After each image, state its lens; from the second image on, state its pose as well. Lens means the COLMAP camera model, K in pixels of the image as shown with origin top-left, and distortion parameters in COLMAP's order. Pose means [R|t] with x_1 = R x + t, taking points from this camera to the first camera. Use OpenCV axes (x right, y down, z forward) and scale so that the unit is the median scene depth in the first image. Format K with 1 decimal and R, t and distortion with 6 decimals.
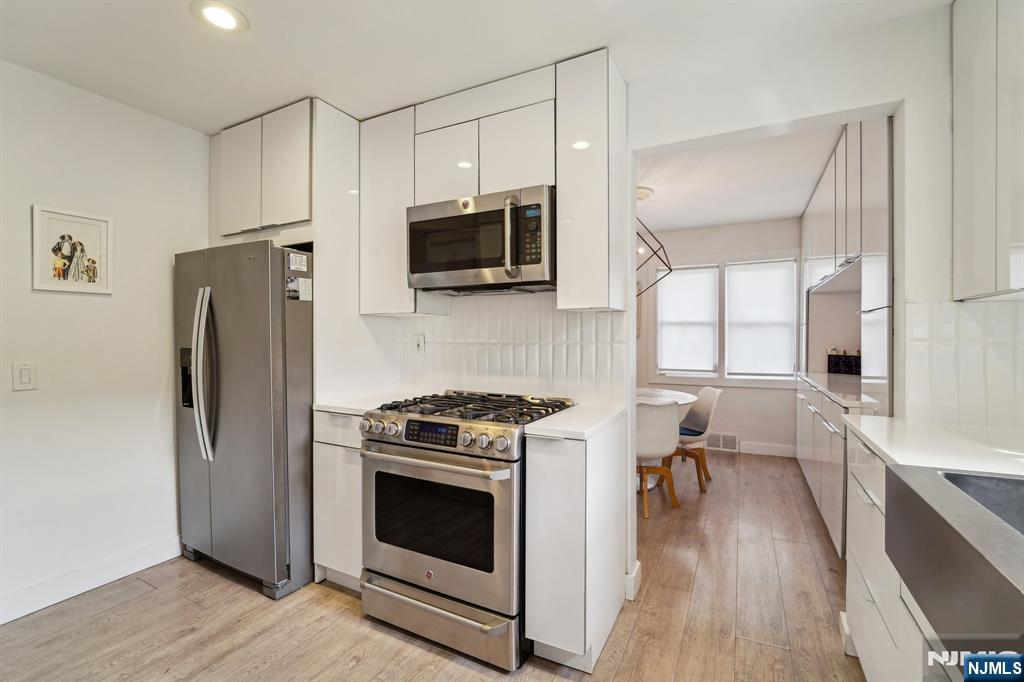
lens RADIAL K [[444.7, 0, 508.0], [0, 444.7, 341.8], [0, 0, 1]] dist [-0.020661, -0.002091]
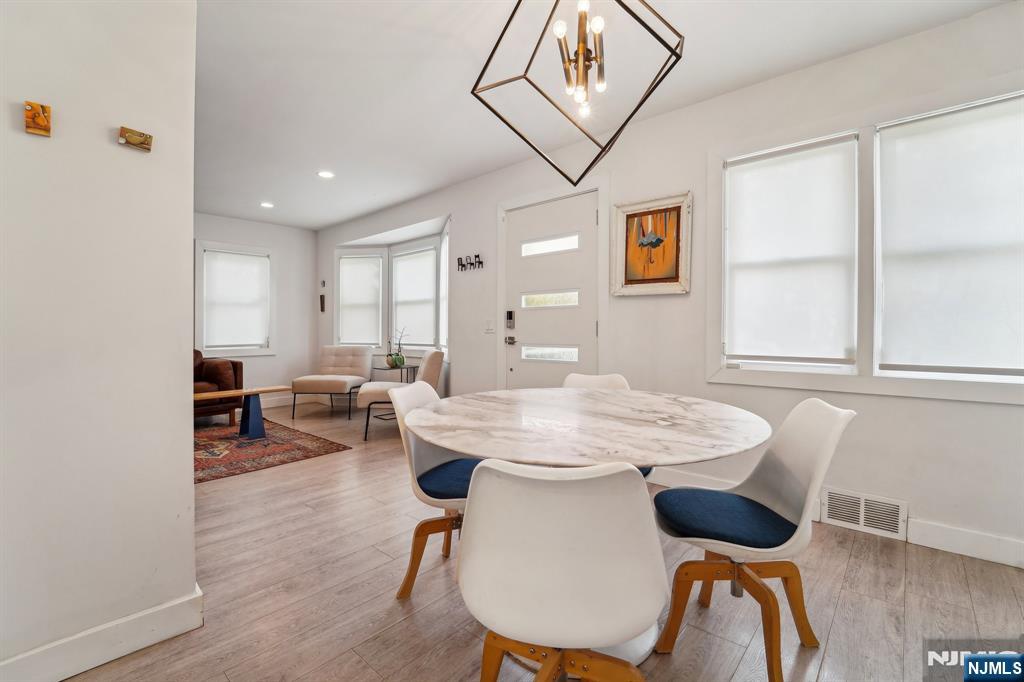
lens RADIAL K [[444.7, 0, 502.6], [0, 444.7, 338.1], [0, 0, 1]] dist [-0.020661, -0.002091]
pose [[0.964738, -0.001345, -0.263210, 0.236687], [0.005947, 0.999843, 0.016691, 0.032613], [0.263146, -0.017667, 0.964594, 0.456504]]
